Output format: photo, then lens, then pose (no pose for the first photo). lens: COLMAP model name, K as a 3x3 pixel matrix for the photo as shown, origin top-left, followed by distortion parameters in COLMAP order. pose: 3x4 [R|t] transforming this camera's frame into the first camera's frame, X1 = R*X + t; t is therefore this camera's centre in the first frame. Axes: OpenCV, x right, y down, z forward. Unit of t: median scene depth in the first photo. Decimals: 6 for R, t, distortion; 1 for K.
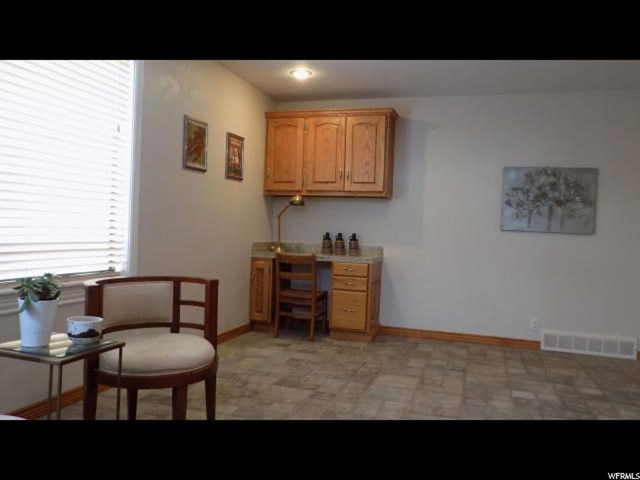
lens RADIAL K [[508.4, 0, 320.5], [0, 508.4, 238.4], [0, 0, 1]] dist [-0.064353, 0.001919]
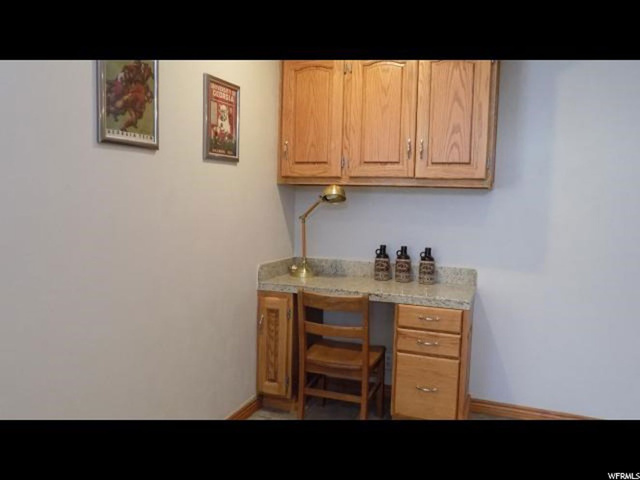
lens RADIAL K [[508.4, 0, 320.1], [0, 508.4, 241.7], [0, 0, 1]] dist [-0.064353, 0.001919]
pose [[0.998472, -0.005208, -0.055010, -0.029696], [0.008588, 0.998077, 0.061393, -0.056903], [0.054585, -0.061772, 0.996597, 0.414232]]
